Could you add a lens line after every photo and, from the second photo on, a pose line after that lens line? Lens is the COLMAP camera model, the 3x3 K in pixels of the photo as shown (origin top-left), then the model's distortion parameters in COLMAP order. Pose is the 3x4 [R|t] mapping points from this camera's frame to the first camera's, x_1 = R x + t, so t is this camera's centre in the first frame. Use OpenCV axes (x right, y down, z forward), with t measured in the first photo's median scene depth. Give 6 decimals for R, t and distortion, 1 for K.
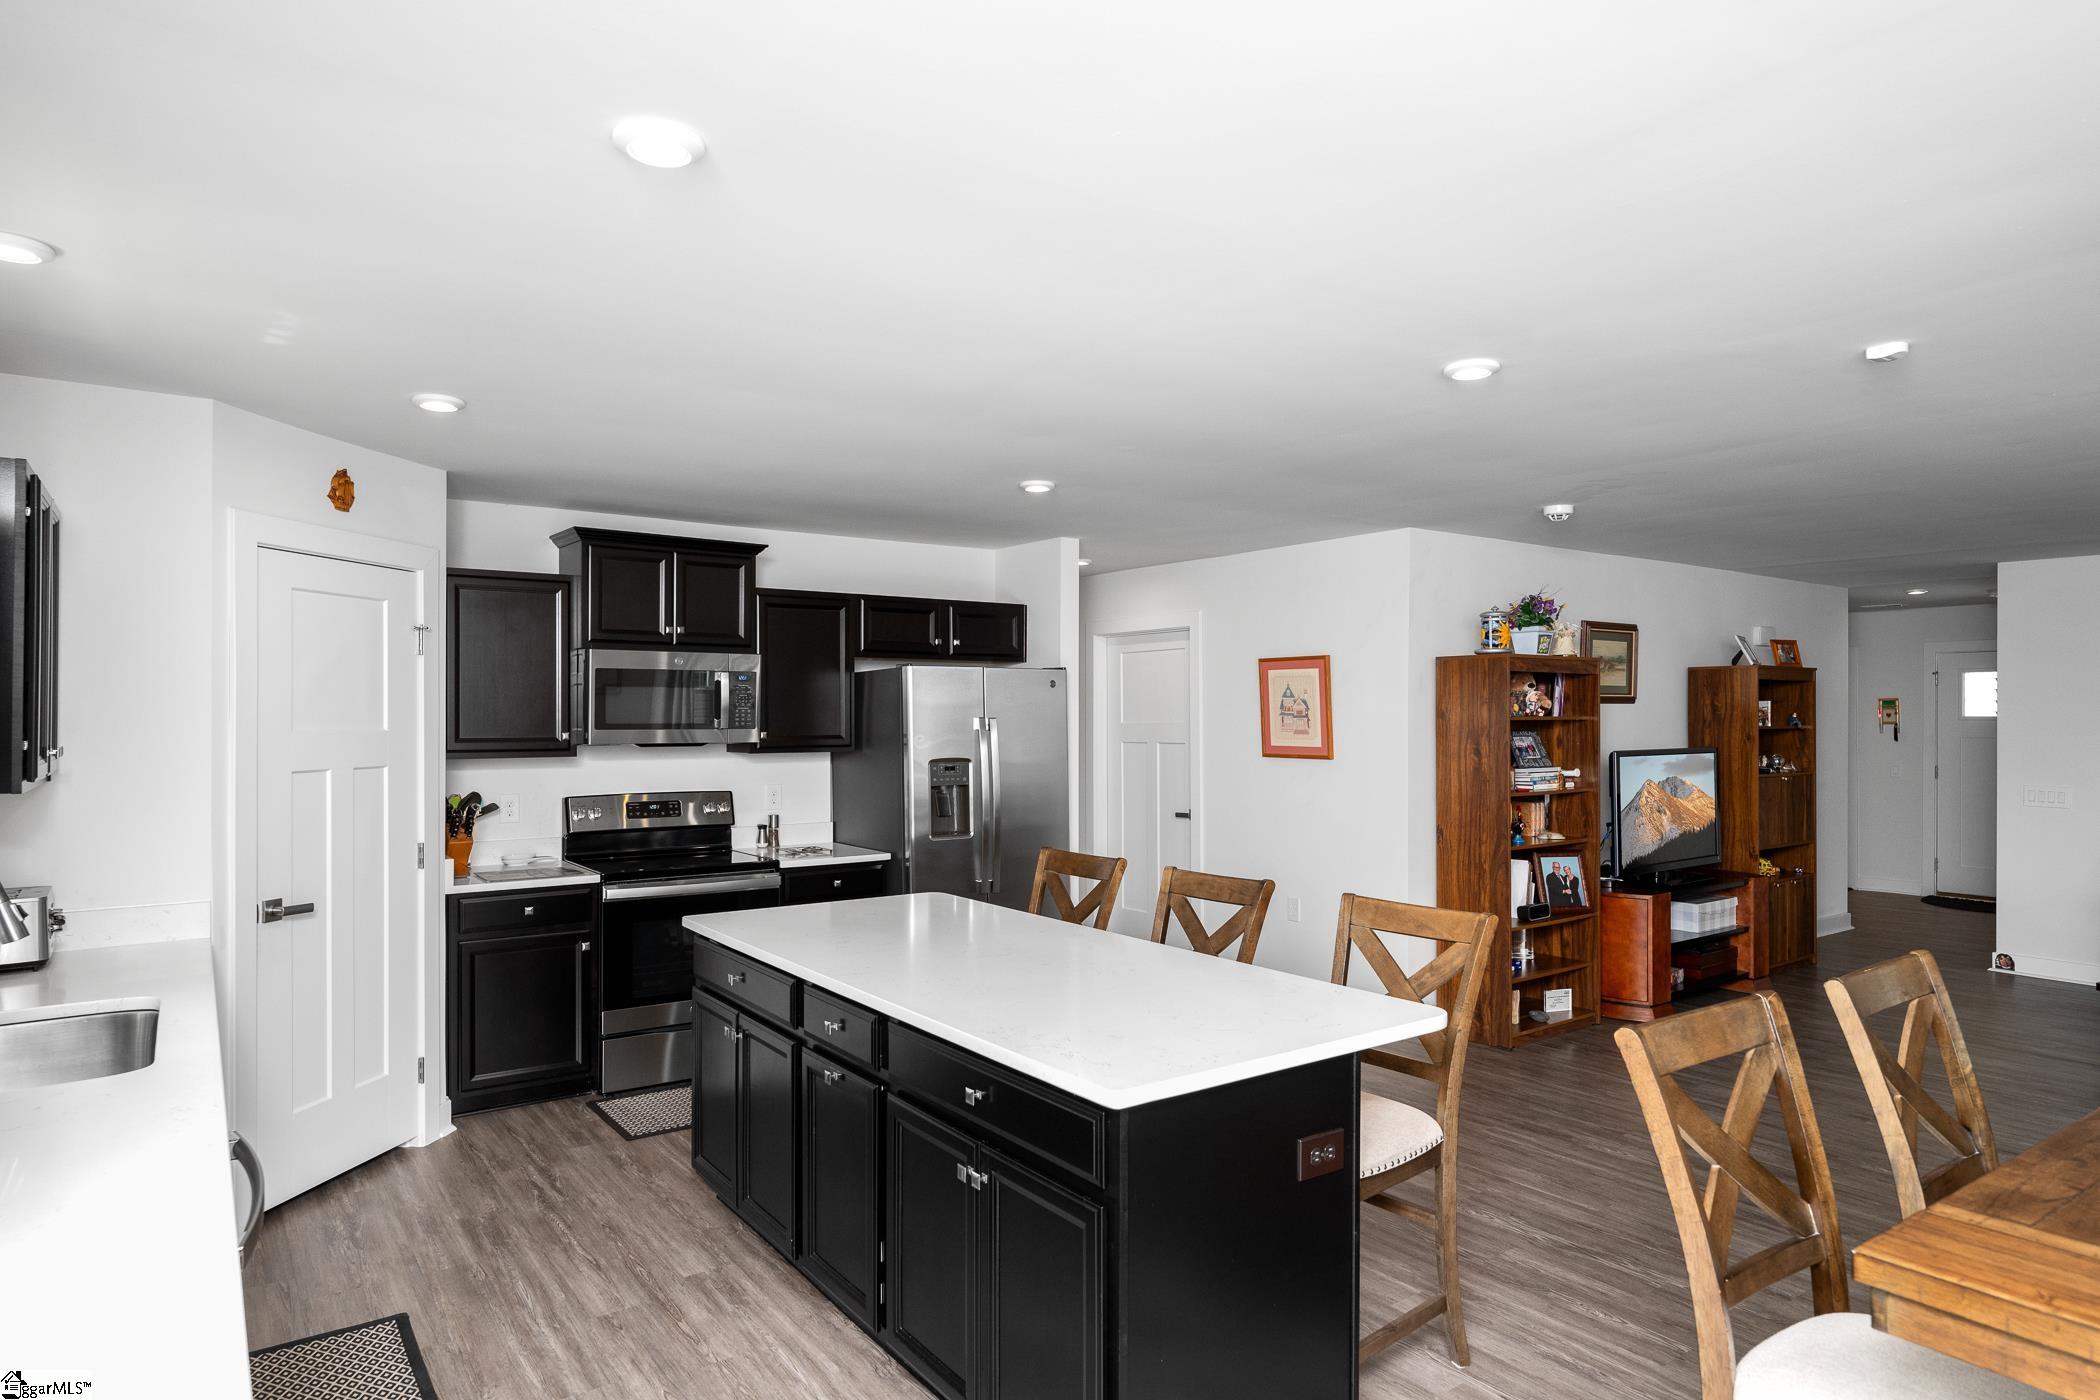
lens RADIAL K [[1188.6, 0, 1043.6], [0, 1188.6, 723.3], [0, 0, 1]] dist [-0.009779, -0.000181]
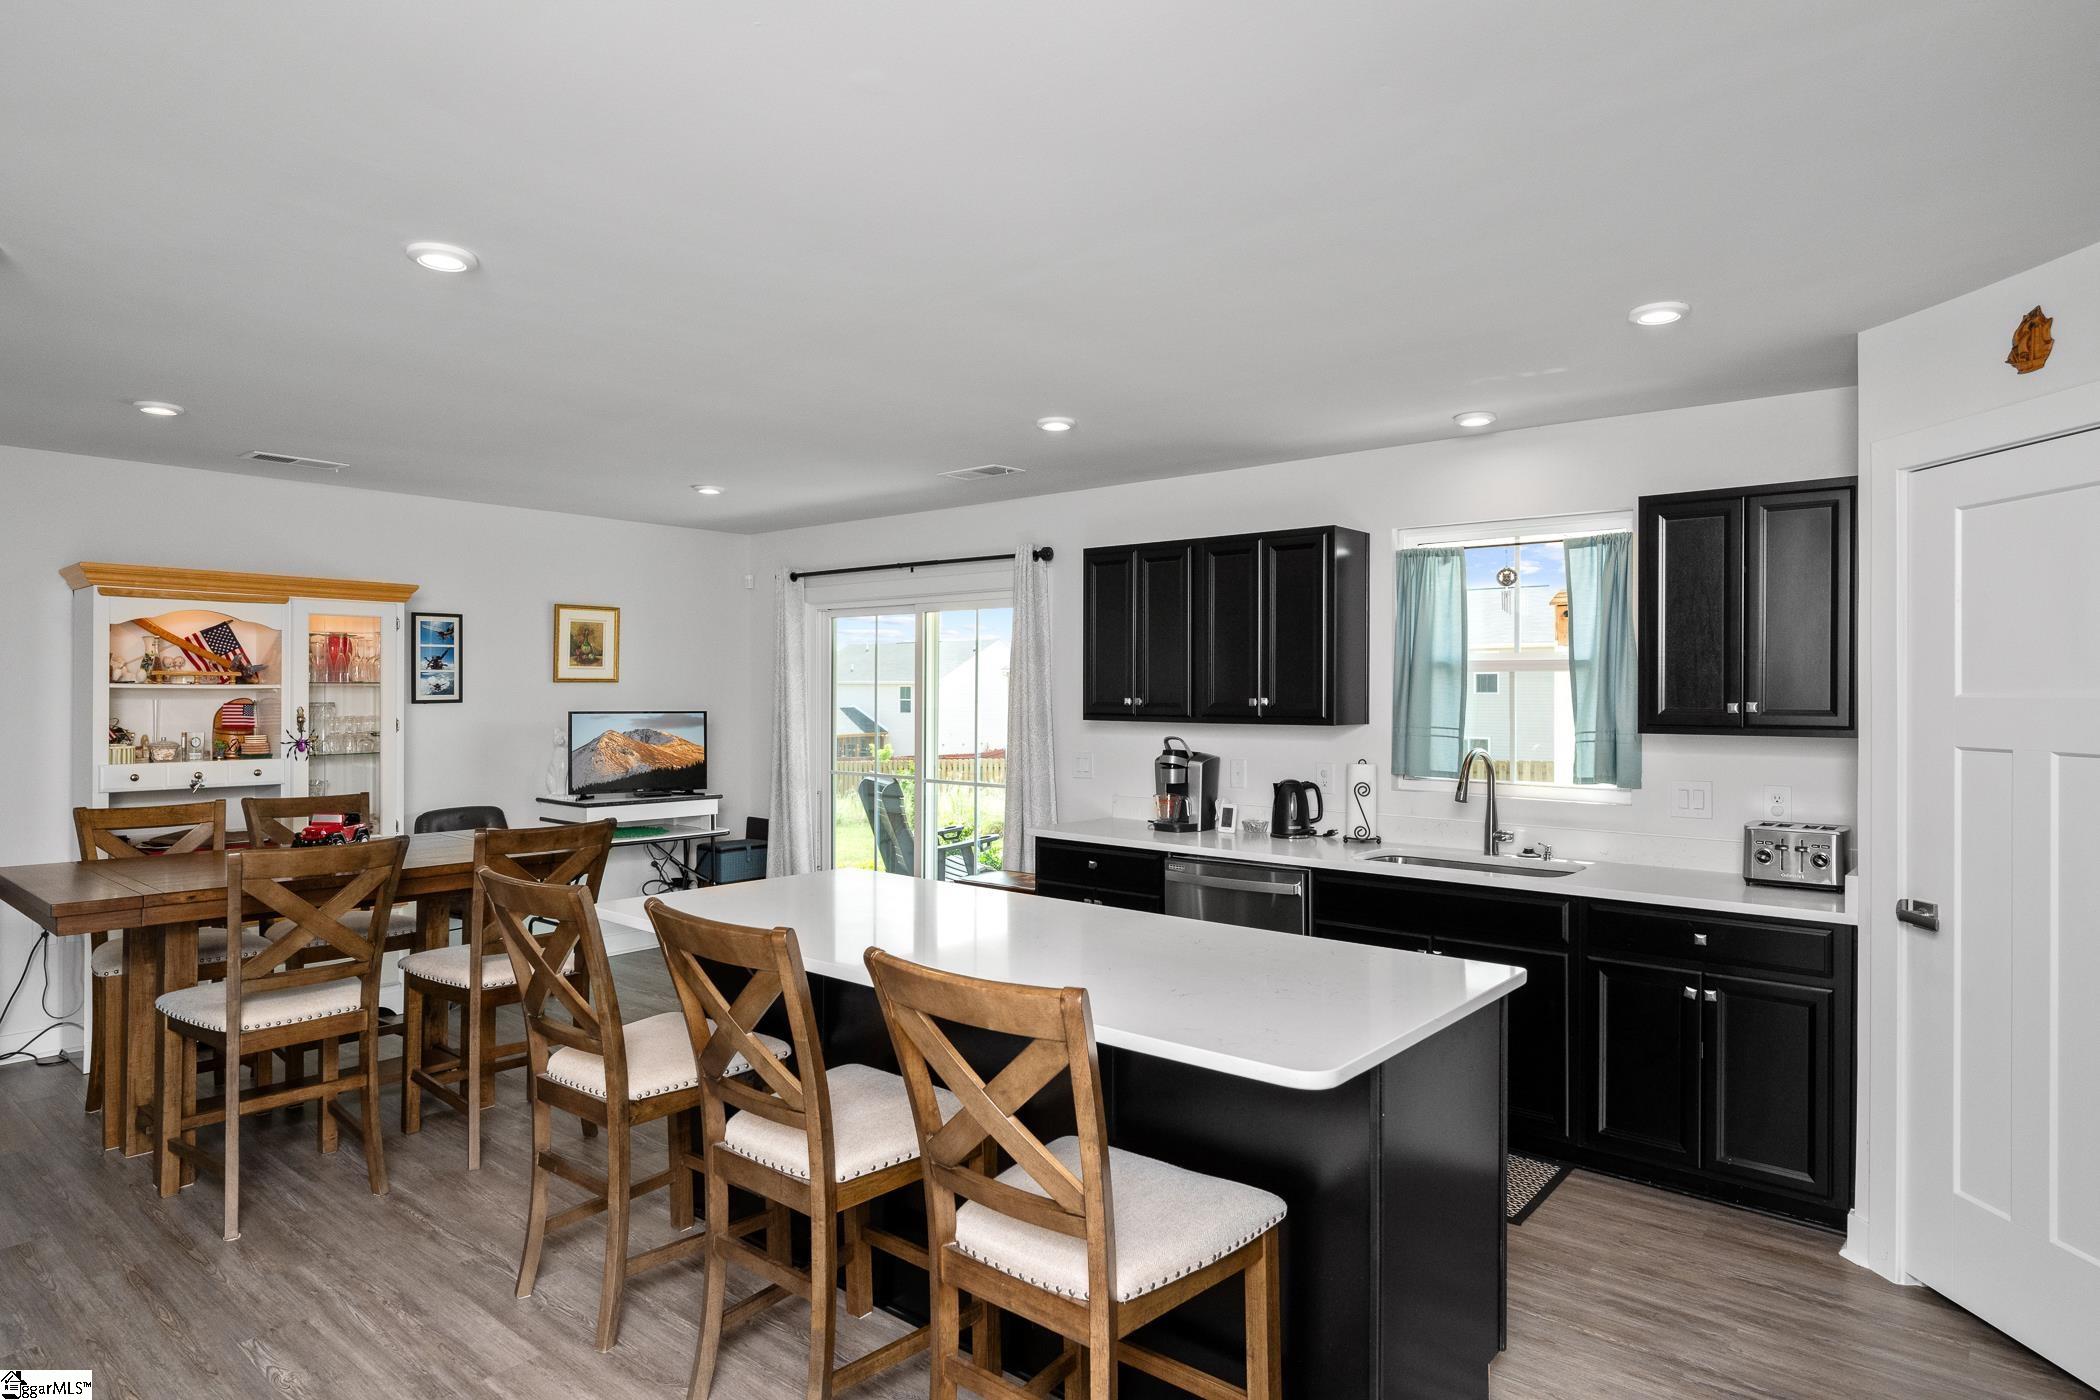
lens RADIAL K [[1197.6, 0, 1055.0], [0, 1197.6, 689.9], [0, 0, 1]] dist [-0.003858, -0.001406]
pose [[-0.965565, -0.002254, -0.260154, 0.085237], [-0.003284, 0.999988, 0.003524, 0.001921], [0.260143, 0.004257, -0.965561, 1.024713]]
